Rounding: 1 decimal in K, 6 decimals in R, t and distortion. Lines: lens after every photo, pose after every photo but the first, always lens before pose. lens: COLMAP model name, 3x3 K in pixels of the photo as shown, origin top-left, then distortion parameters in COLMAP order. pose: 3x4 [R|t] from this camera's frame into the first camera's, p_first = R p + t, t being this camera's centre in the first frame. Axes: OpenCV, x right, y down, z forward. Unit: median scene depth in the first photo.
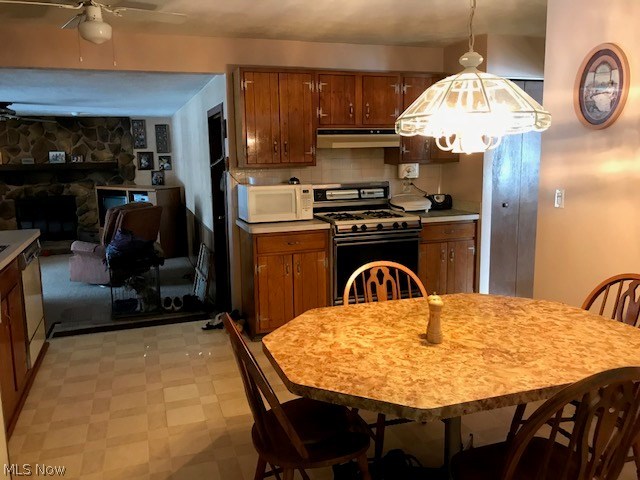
lens RADIAL K [[529.7, 0, 322.2], [0, 529.7, 237.7], [0, 0, 1]] dist [0.005859, -0.000747]
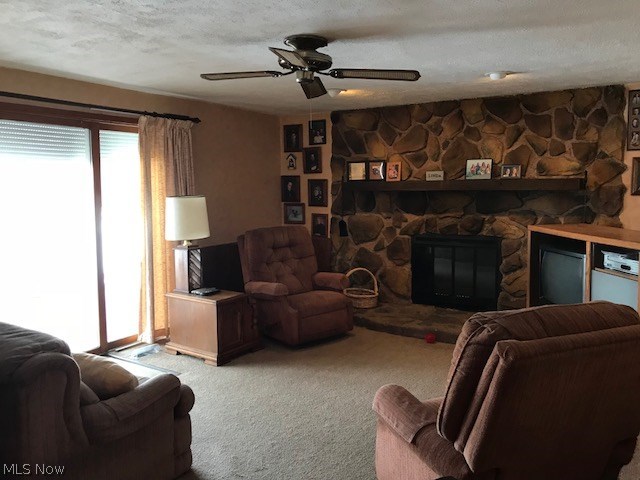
lens RADIAL K [[529.7, 0, 319.8], [0, 529.7, 236.8], [0, 0, 1]] dist [0.005859, -0.000747]
pose [[0.627051, 0.089095, -0.773866, -0.169485], [-0.122904, 0.992310, 0.014657, -0.071519], [0.769221, 0.085921, 0.633179, 0.551318]]
